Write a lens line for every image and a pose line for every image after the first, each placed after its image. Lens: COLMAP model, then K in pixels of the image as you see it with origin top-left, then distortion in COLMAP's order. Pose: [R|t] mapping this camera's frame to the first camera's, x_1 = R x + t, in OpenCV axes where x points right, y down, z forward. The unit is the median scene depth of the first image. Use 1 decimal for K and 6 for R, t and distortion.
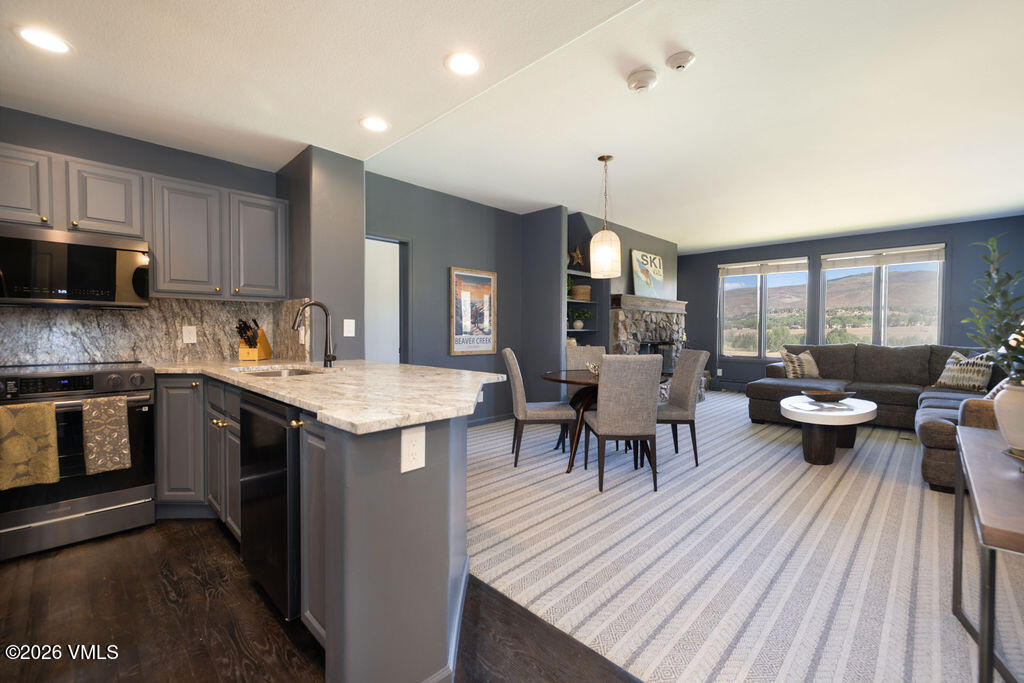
lens RADIAL K [[439.3, 0, 487.7], [0, 439.3, 344.6], [0, 0, 1]] dist [0.007326, 0.000045]
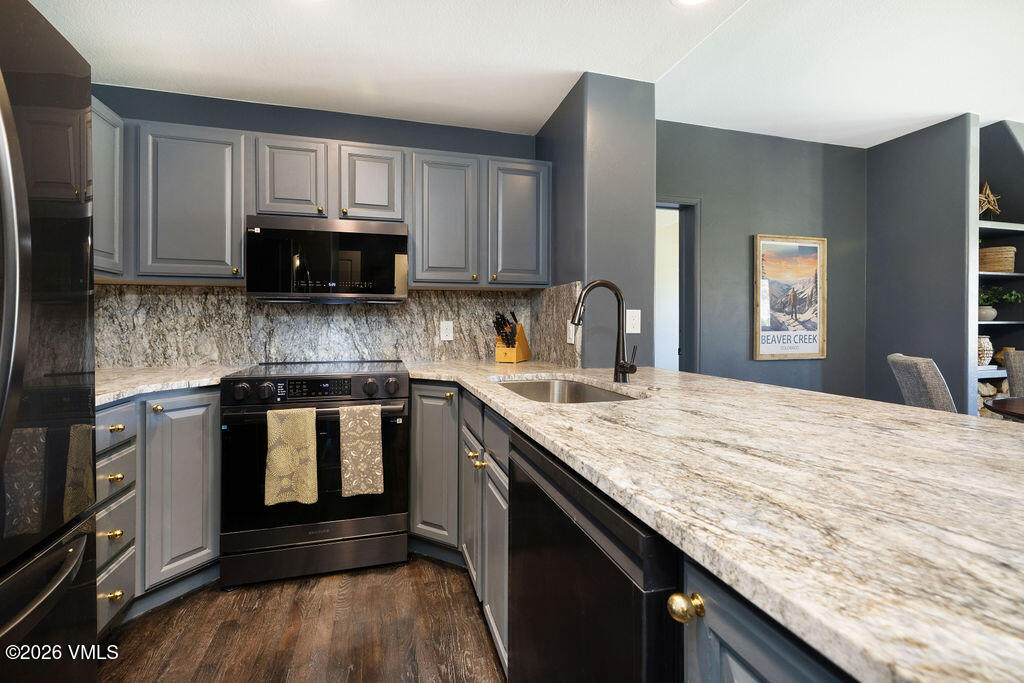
lens RADIAL K [[425.7, 0, 491.3], [0, 425.7, 329.3], [0, 0, 1]] dist [-0.001093, -0.000043]
pose [[0.875648, -0.001601, -0.482948, -0.208877], [-0.009818, 0.999729, -0.021115, -0.009429], [0.482850, 0.023231, 0.875395, 0.332221]]
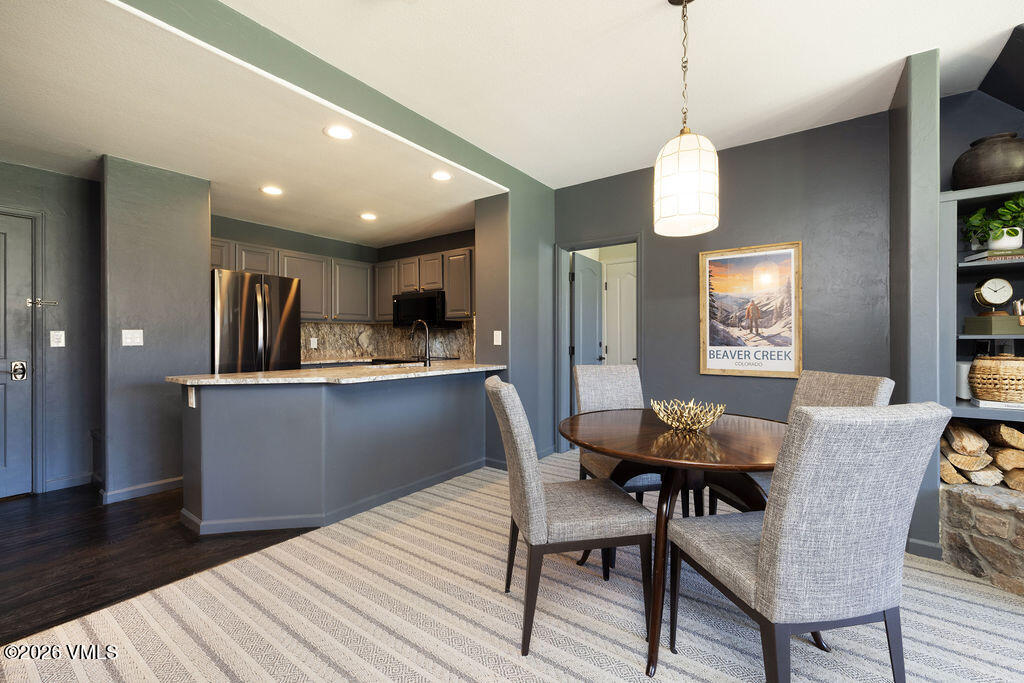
lens RADIAL K [[420.2, 0, 512.0], [0, 420.2, 341.5], [0, 0, 1]] dist [-0.000628, -0.000014]
pose [[0.177684, -0.001046, -0.984087, 0.911922], [-0.030466, 0.999514, -0.006563, -0.024086], [0.983616, 0.031147, 0.177566, 0.946861]]
